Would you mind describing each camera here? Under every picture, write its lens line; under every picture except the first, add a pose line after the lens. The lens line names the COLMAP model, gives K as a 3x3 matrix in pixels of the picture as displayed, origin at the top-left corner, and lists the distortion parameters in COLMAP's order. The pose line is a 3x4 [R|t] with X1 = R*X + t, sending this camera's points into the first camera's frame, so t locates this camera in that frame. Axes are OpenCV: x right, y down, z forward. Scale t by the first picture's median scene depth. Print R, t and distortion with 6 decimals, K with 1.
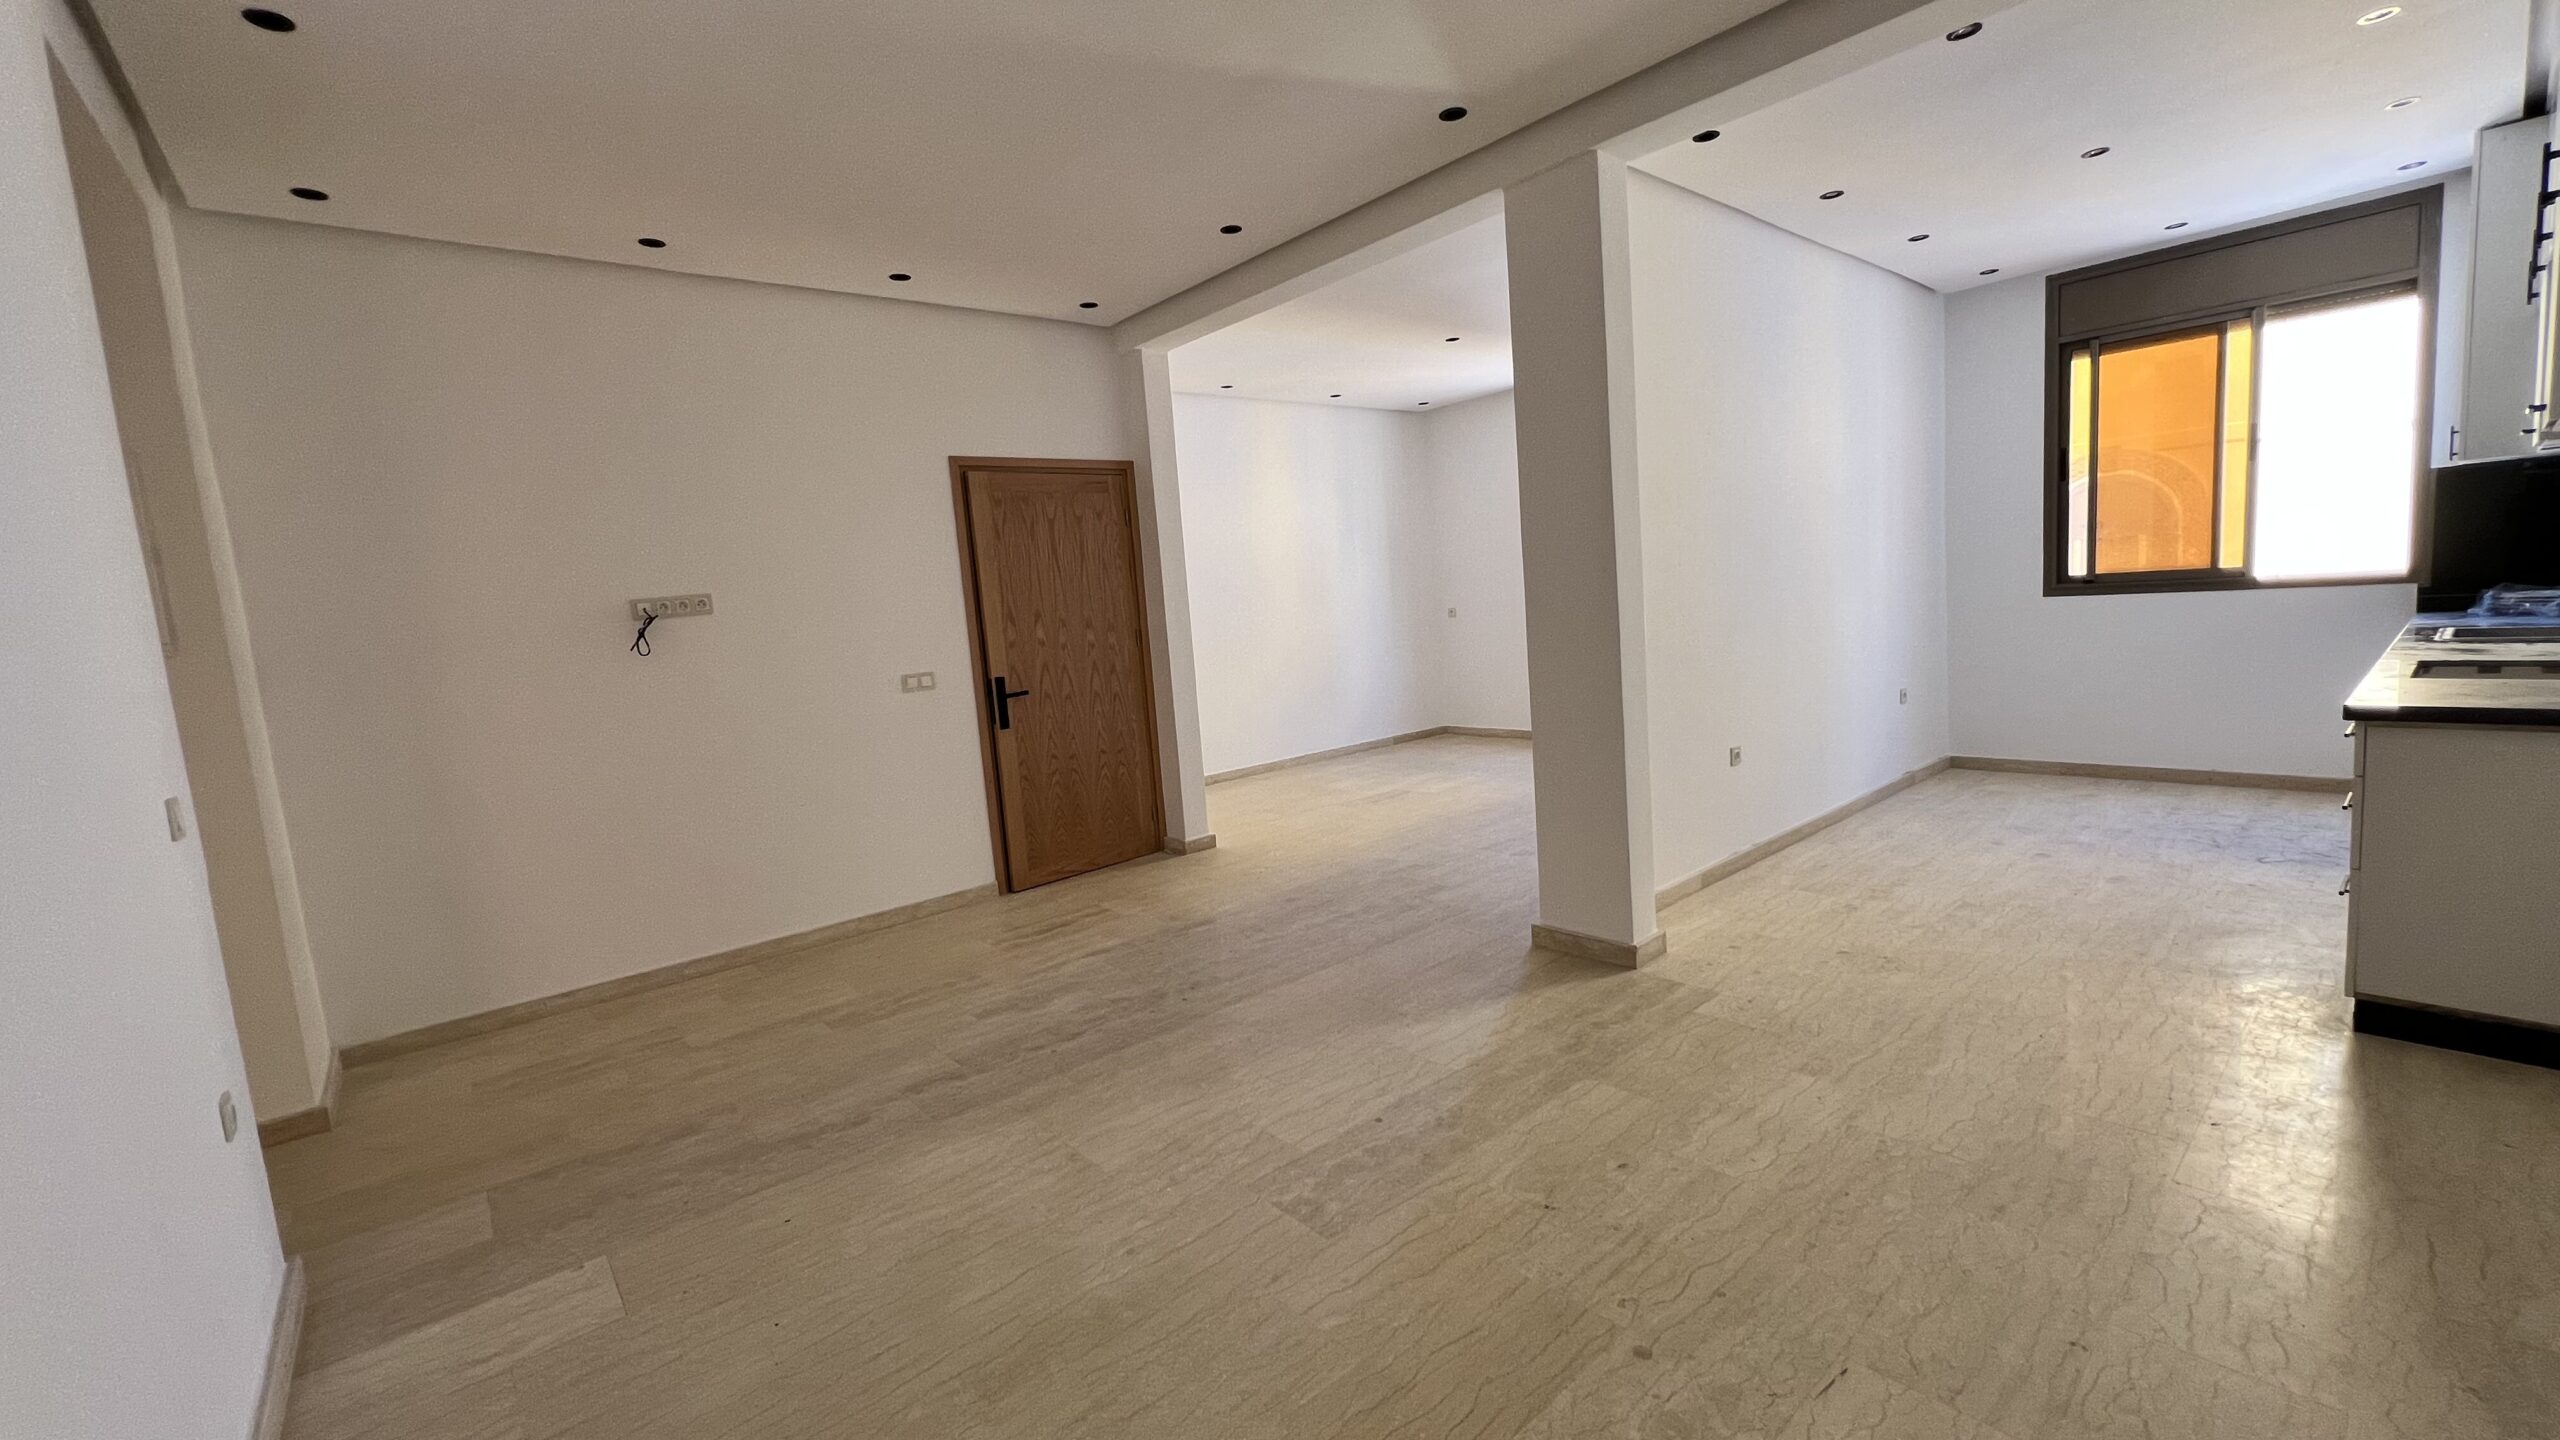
lens RADIAL K [[1024.2, 0, 1285.1], [0, 1024.2, 722.2], [0, 0, 1]] dist [-0.002215, -0.000269]
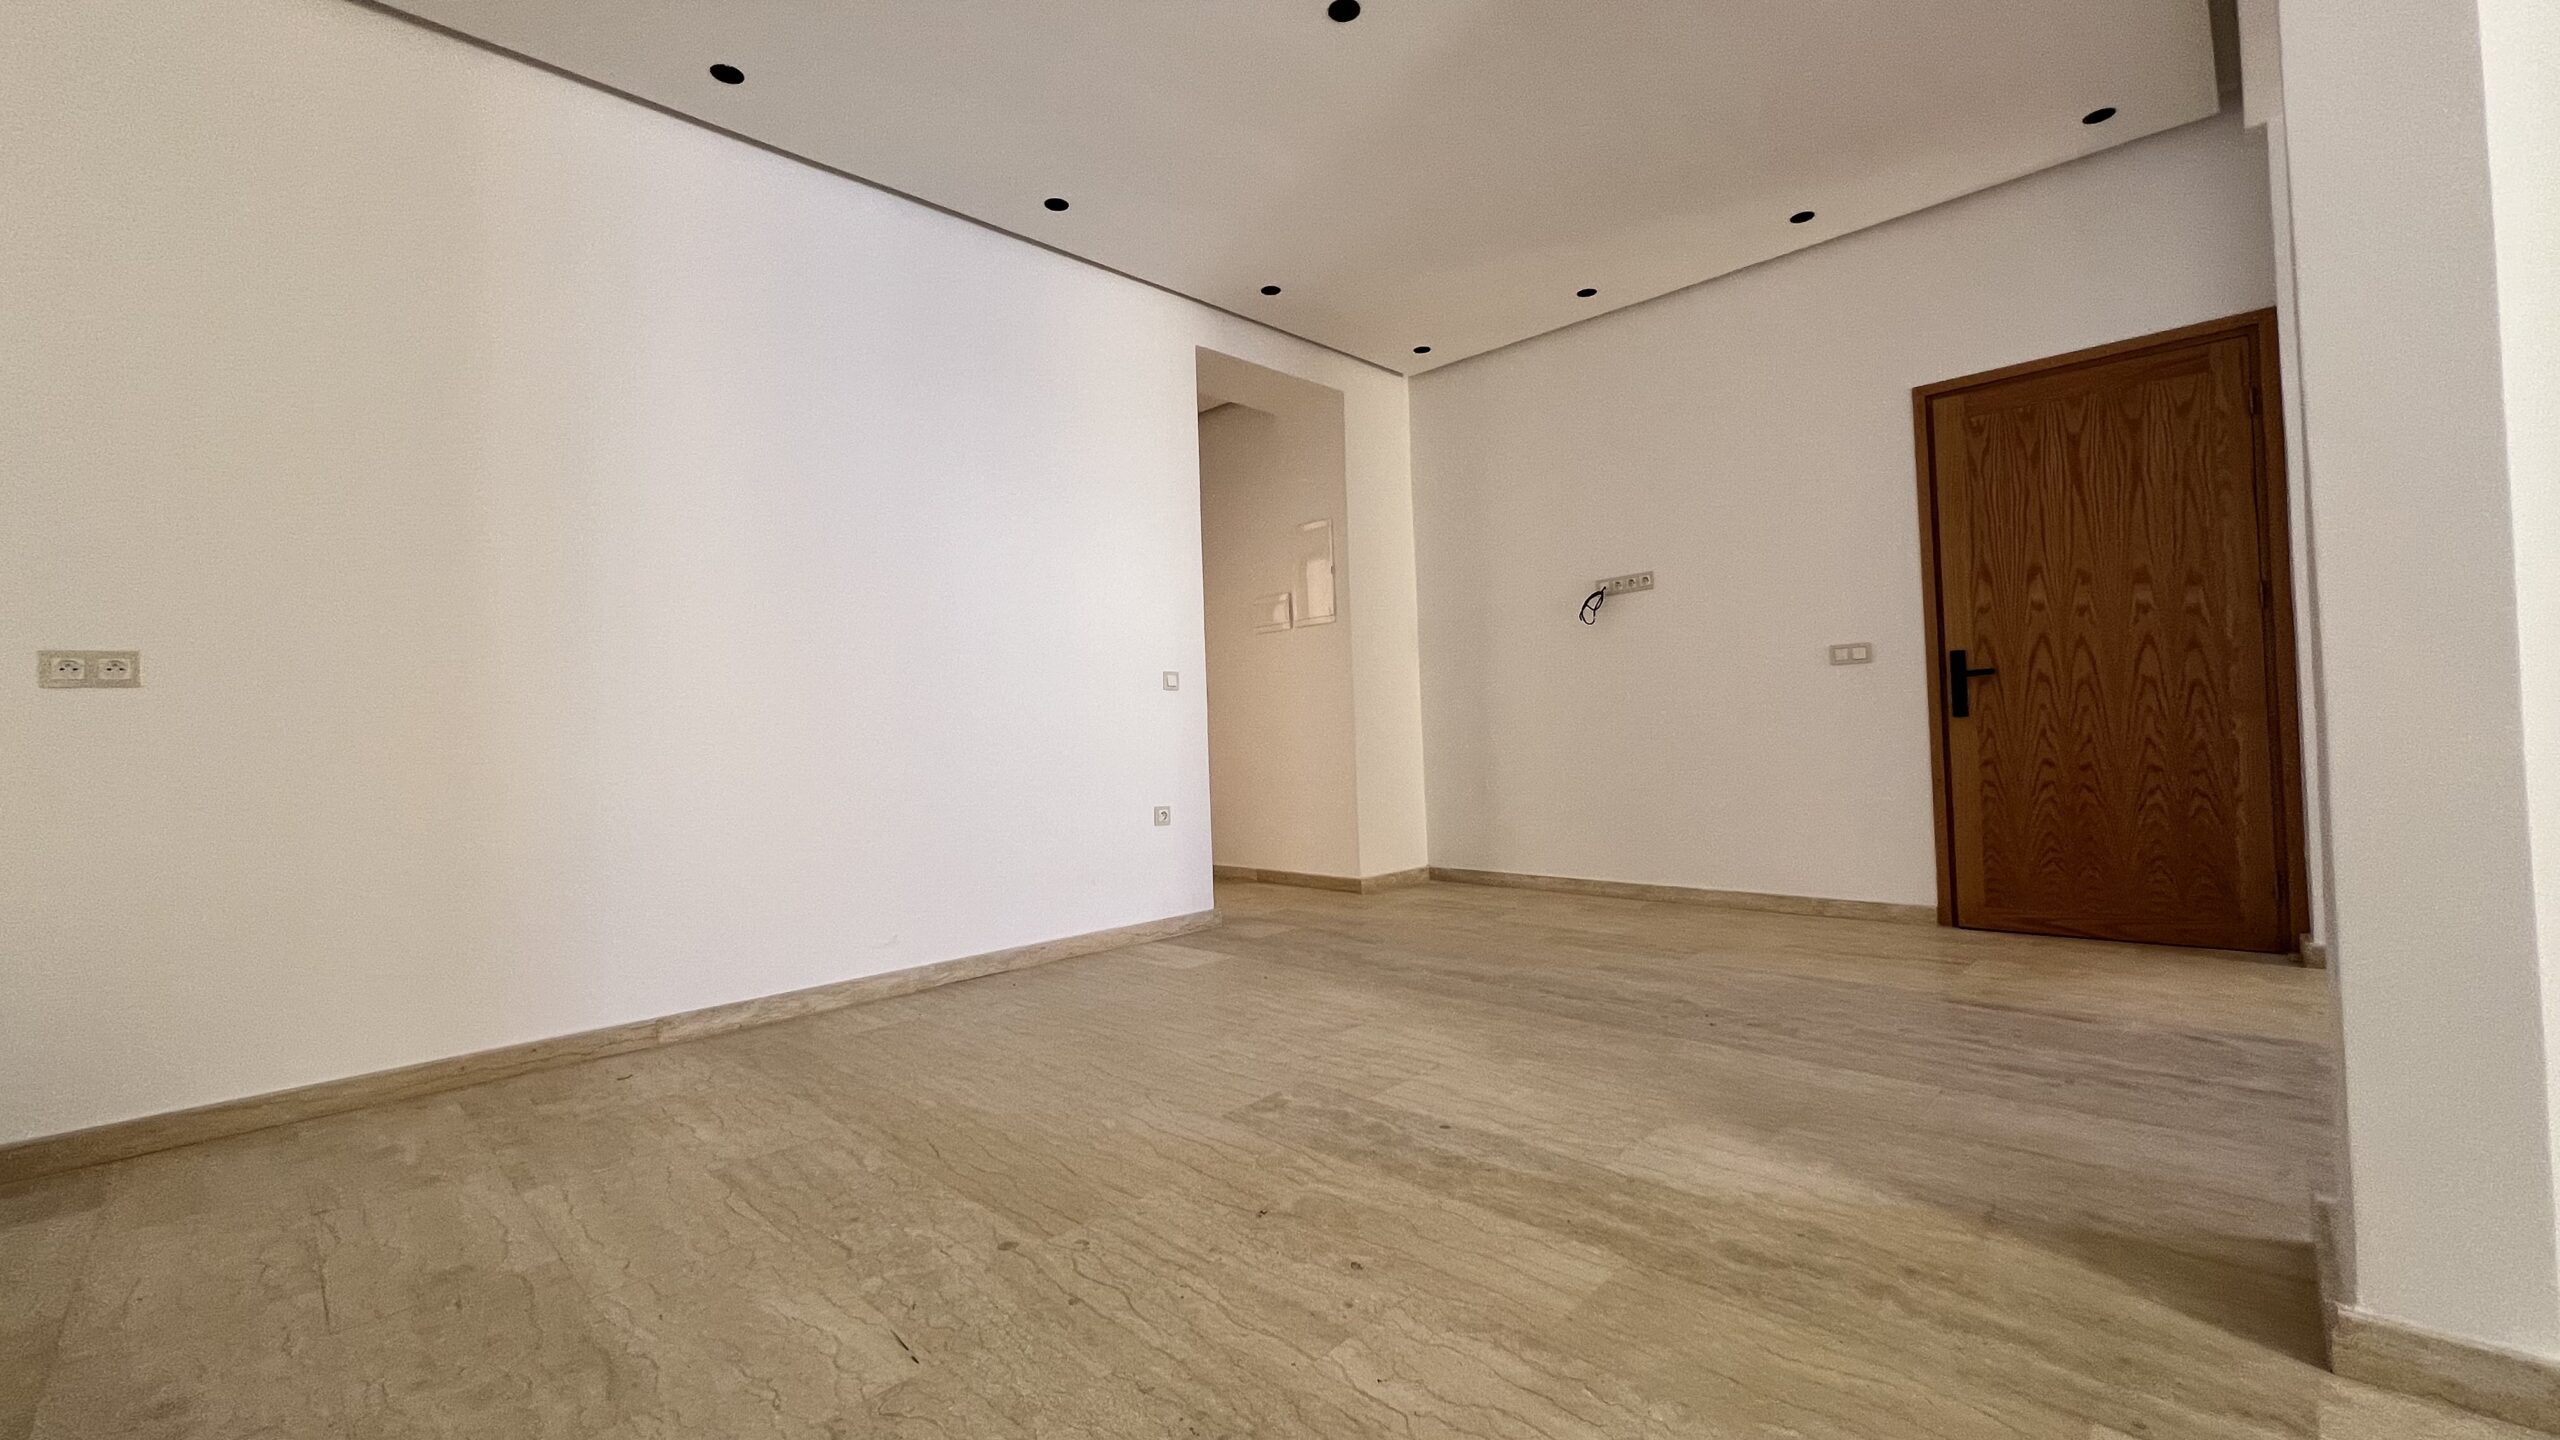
lens RADIAL K [[1024.2, 0, 1263.9], [0, 1024.2, 724.6], [0, 0, 1]] dist [-0.002215, -0.000269]
pose [[0.083609, 0.066106, -0.994304, 0.491690], [-0.090813, 0.994151, 0.058460, 0.016185], [0.992352, 0.085408, 0.089123, 0.418459]]
